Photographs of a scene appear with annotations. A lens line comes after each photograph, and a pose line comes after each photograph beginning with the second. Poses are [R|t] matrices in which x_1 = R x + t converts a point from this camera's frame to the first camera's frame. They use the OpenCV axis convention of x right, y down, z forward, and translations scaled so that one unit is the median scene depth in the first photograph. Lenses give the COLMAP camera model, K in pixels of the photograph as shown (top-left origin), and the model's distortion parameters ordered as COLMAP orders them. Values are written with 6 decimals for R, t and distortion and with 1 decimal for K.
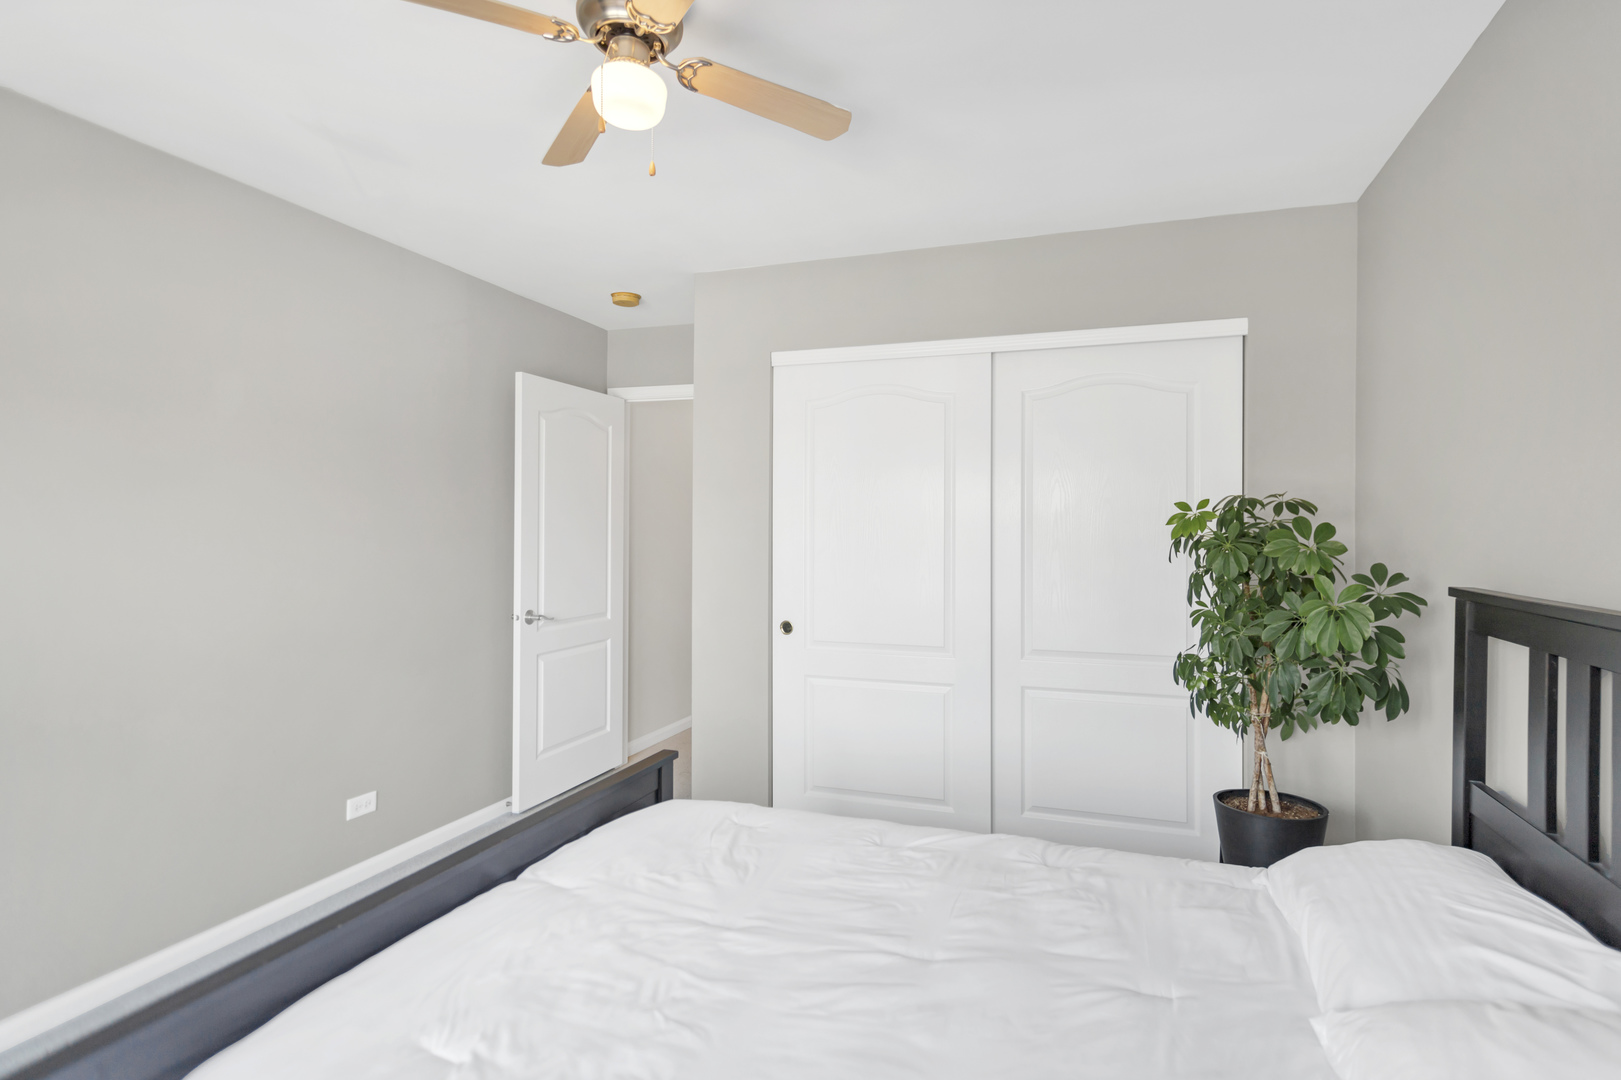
lens RADIAL K [[784.8, 0, 827.1], [0, 784.8, 530.9], [0, 0, 1]] dist [0.005384, 0.000417]
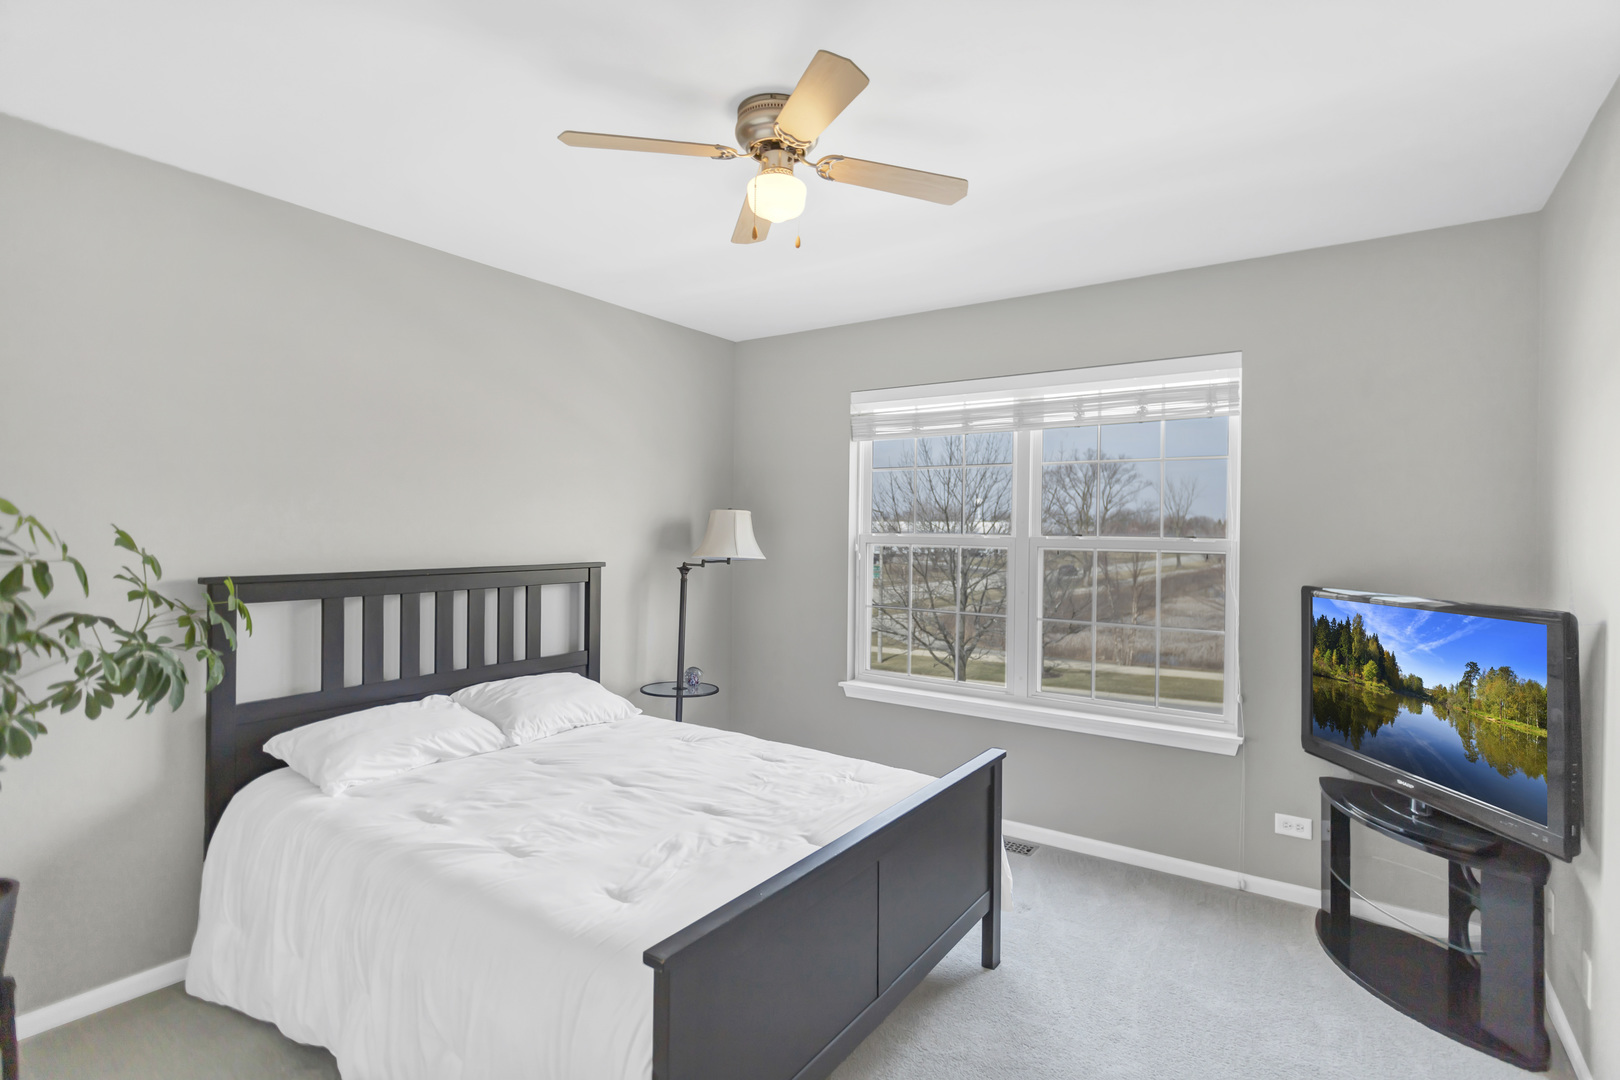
lens RADIAL K [[787.3, 0, 832.4], [0, 787.3, 528.5], [0, 0, 1]] dist [0.000571, 0.000381]
pose [[-0.966320, -0.014660, 0.256926, -0.750966], [-0.014224, 0.999893, 0.003556, -0.049247], [-0.256951, -0.000218, -0.966424, 2.449878]]
